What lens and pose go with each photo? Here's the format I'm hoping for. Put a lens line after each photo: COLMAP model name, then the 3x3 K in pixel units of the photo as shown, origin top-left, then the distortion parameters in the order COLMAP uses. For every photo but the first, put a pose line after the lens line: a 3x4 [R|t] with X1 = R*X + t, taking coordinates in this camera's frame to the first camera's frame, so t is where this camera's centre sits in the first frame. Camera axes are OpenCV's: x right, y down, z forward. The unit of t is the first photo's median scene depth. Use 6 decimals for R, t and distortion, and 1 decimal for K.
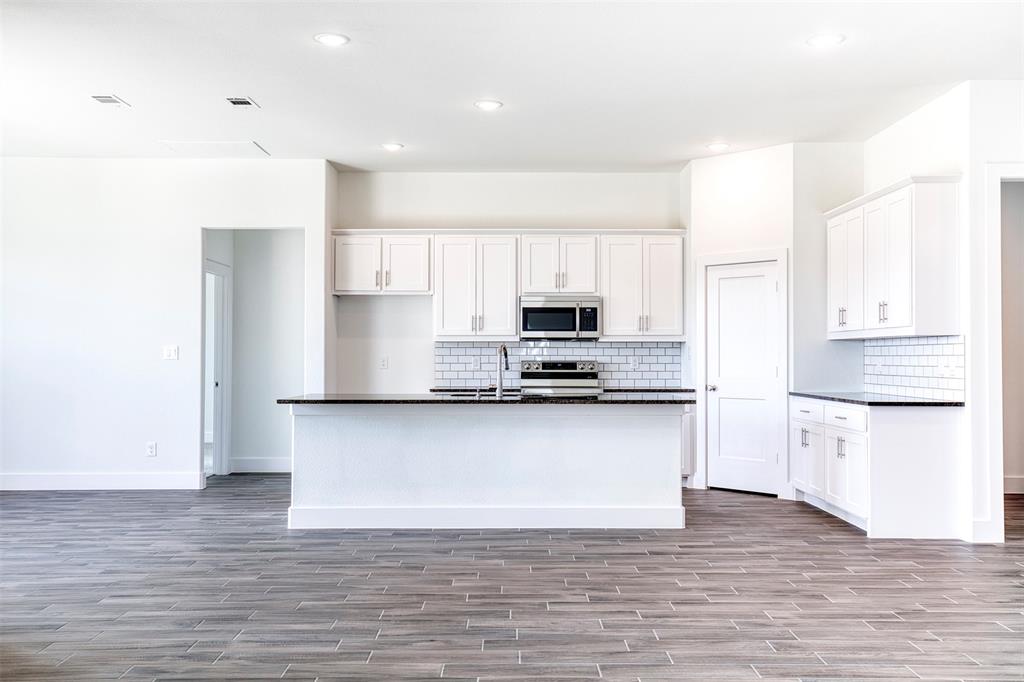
lens RADIAL K [[935.2, 0, 508.5], [0, 935.2, 345.2], [0, 0, 1]] dist [0.041291, 0.000000]
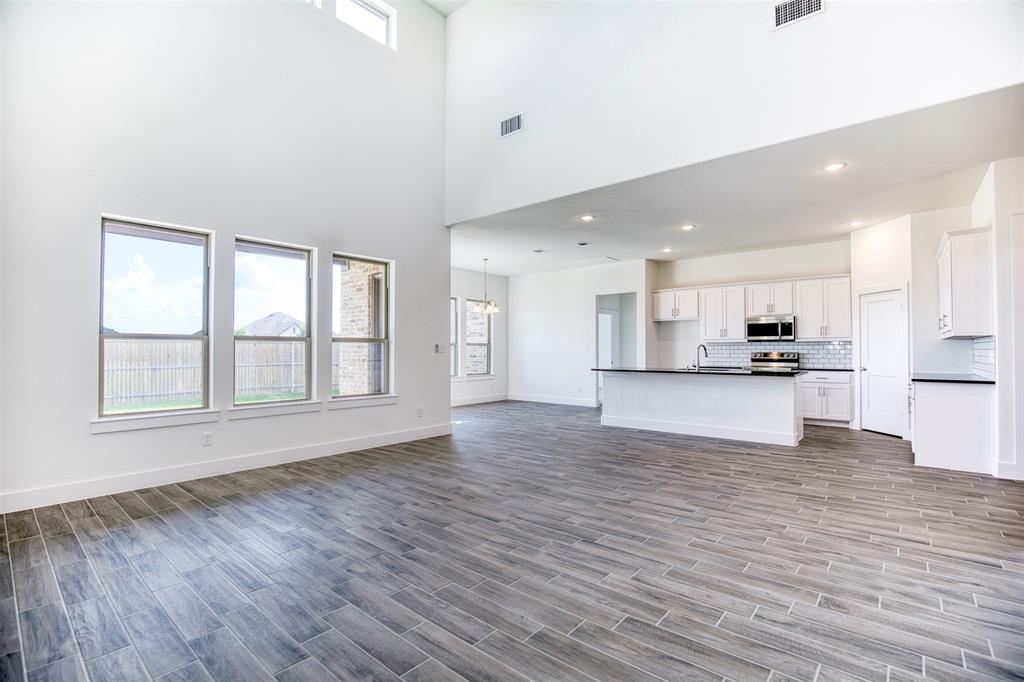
lens RADIAL K [[468.1, 0, 515.3], [0, 468.1, 345.7], [0, 0, 1]] dist [-0.026080, 0.001716]
pose [[0.763520, -0.007465, -0.645742, 0.260281], [0.010667, 0.999943, 0.001053, -0.002674], [0.645697, -0.007692, 0.763555, -0.014235]]
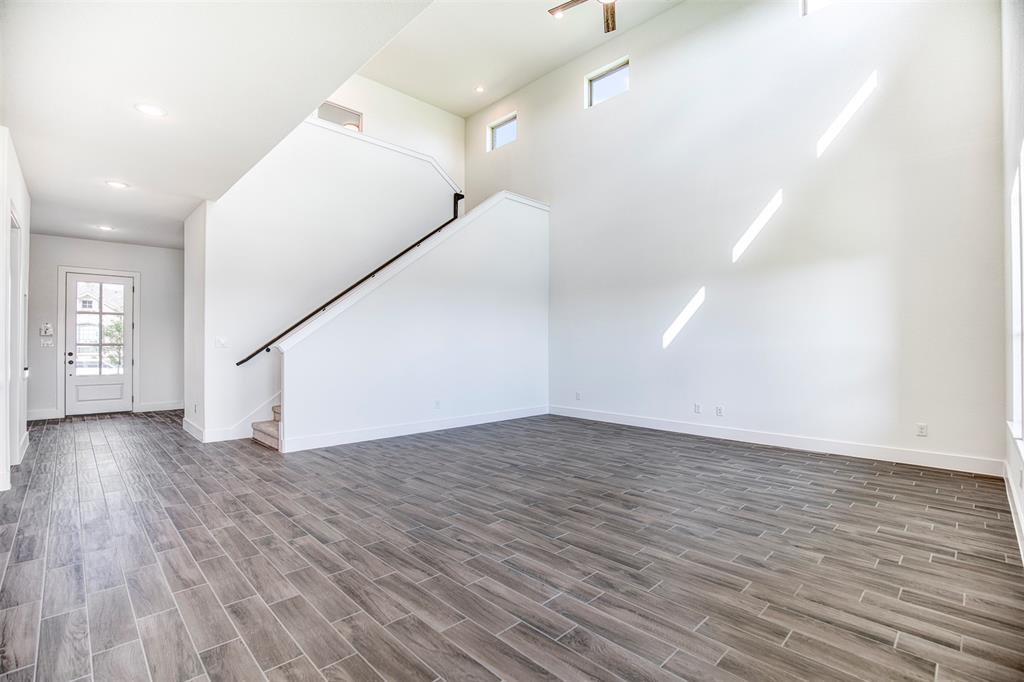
lens RADIAL K [[468.1, 0, 508.0], [0, 468.1, 341.5], [0, 0, 1]] dist [-0.026080, 0.001716]
pose [[-0.692506, 0.001854, 0.721409, -0.292961], [-0.013354, 0.999792, -0.015388, 0.005090], [-0.721288, -0.020290, -0.692338, 0.647605]]
